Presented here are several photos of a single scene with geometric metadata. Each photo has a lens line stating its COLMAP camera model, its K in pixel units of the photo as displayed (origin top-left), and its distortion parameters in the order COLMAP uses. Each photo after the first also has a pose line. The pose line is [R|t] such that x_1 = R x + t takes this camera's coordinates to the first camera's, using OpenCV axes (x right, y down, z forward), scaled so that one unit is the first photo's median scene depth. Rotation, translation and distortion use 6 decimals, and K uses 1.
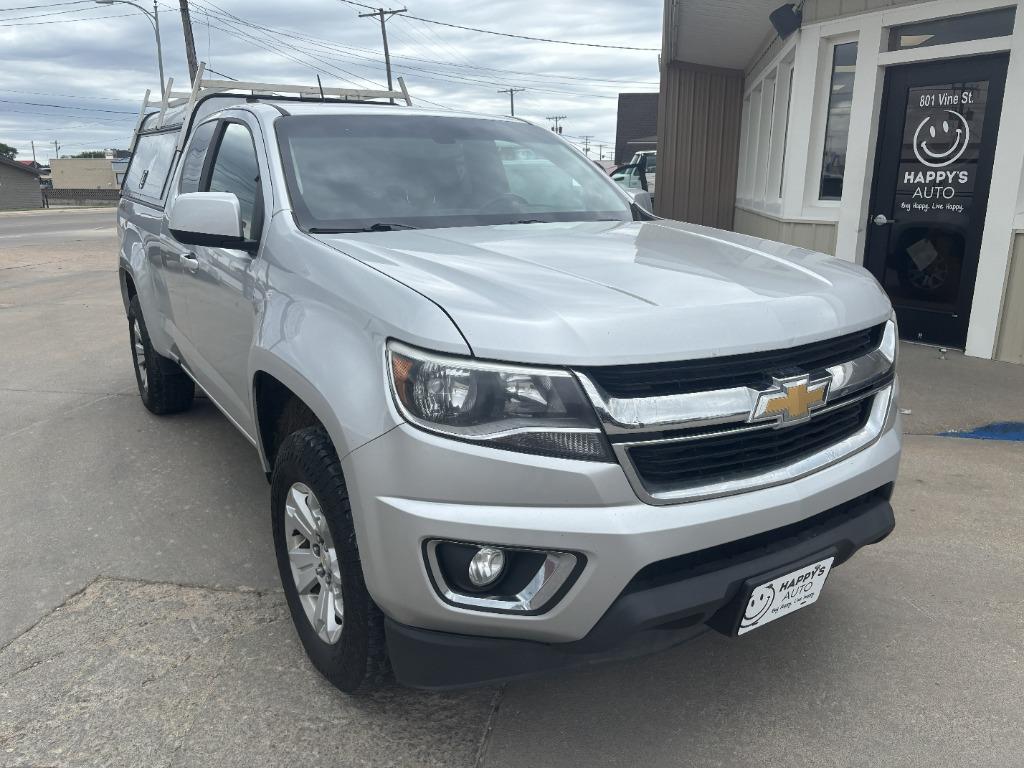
lens RADIAL K [[769.5, 0, 512.0], [0, 769.5, 384.0], [0, 0, 1]] dist [0.005250, -0.002469]
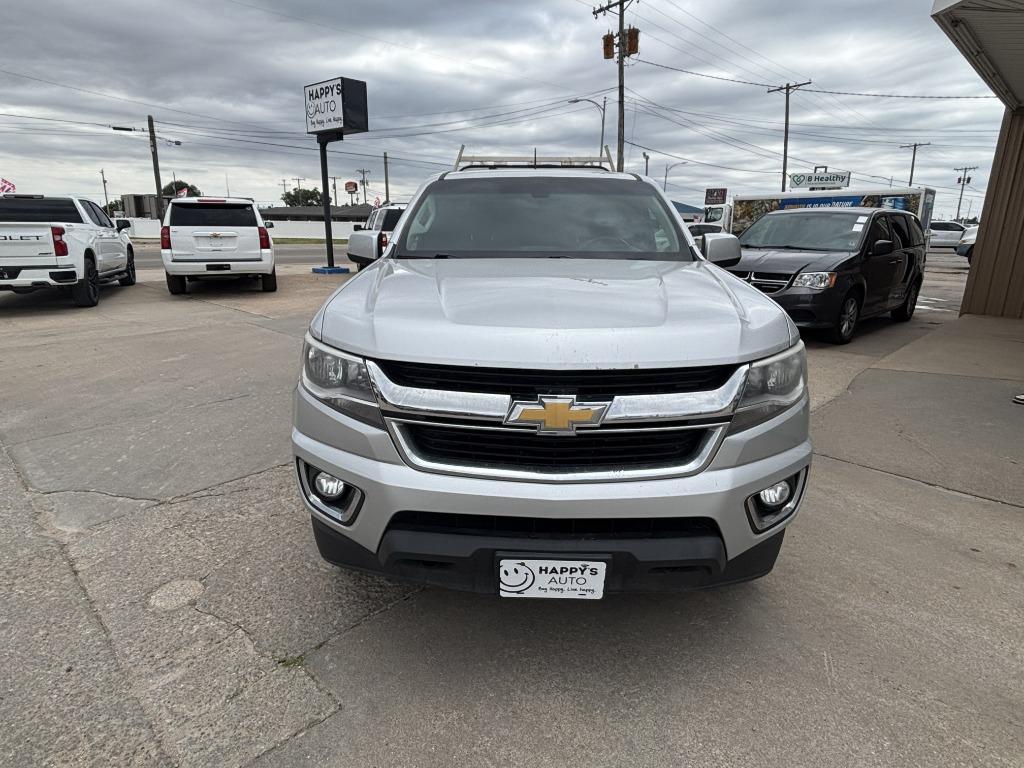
lens RADIAL K [[589.1, 0, 512.0], [0, 589.1, 384.0], [0, 0, 1]] dist [0.001516, -0.000637]
pose [[0.835602, 0.154740, -0.527090, 0.728551], [-0.152276, 0.987152, 0.048398, -0.054848], [0.527807, 0.039822, 0.848430, 0.190346]]
